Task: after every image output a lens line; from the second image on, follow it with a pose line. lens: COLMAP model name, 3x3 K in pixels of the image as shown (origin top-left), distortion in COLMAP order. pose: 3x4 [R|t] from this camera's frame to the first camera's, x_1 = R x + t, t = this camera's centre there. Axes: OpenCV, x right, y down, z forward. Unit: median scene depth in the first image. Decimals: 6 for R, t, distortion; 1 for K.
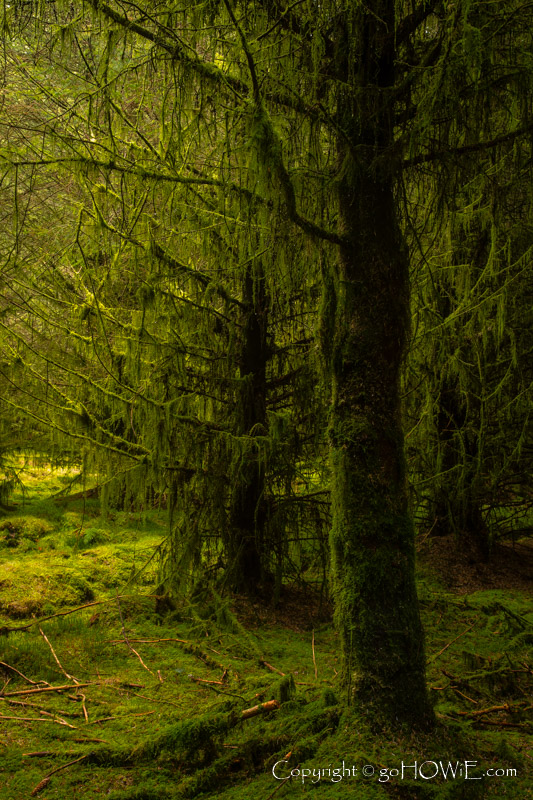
lens RADIAL K [[1113.4, 0, 267.3], [0, 1113.4, 399.0], [0, 0, 1]] dist [0.145673, 0.000000]
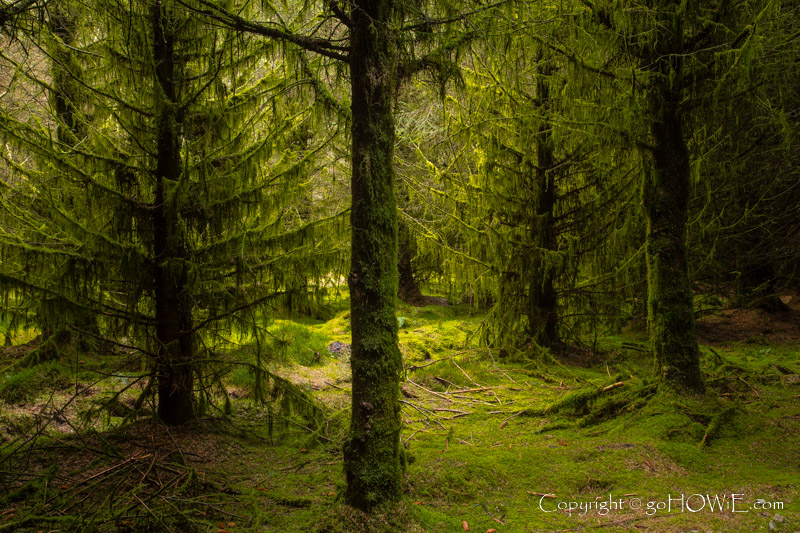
lens RADIAL K [[1019.1, 0, 398.9], [0, 1019.1, 267.8], [0, 0, 1]] dist [0.165718, 0.000000]
pose [[0.999776, -0.020045, -0.006780, -0.360828], [0.020337, 0.998727, 0.046160, -0.025308], [0.005846, -0.046288, 0.998911, -0.791321]]
